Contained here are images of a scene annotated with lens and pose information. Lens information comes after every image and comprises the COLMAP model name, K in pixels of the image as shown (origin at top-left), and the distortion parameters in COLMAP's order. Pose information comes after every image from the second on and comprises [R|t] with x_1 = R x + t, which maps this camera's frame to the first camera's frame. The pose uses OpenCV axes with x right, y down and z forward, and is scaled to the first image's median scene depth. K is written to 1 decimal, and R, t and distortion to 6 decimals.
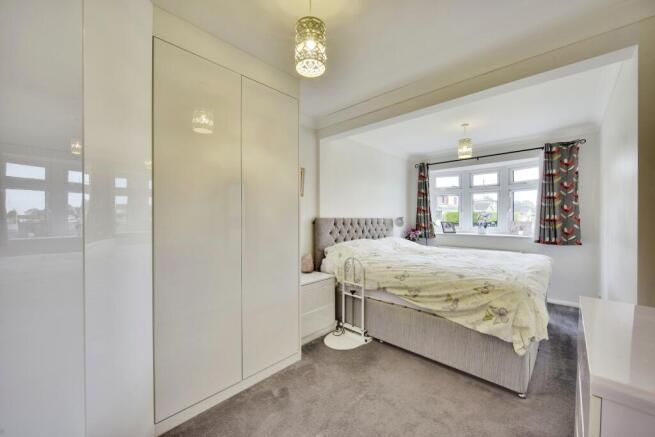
lens RADIAL K [[249.1, 0, 326.1], [0, 249.1, 219.6], [0, 0, 1]] dist [-0.011336, -0.000179]
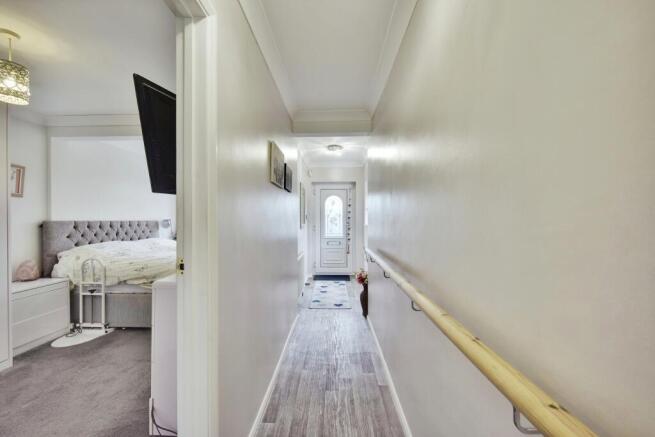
lens RADIAL K [[249.1, 0, 328.3], [0, 249.1, 219.7], [0, 0, 1]] dist [-0.011336, -0.000179]
pose [[0.730466, -0.001601, 0.682947, 0.122924], [0.004399, 0.999988, -0.002361, -0.005247], [-0.682935, 0.004729, 0.730464, -0.437973]]
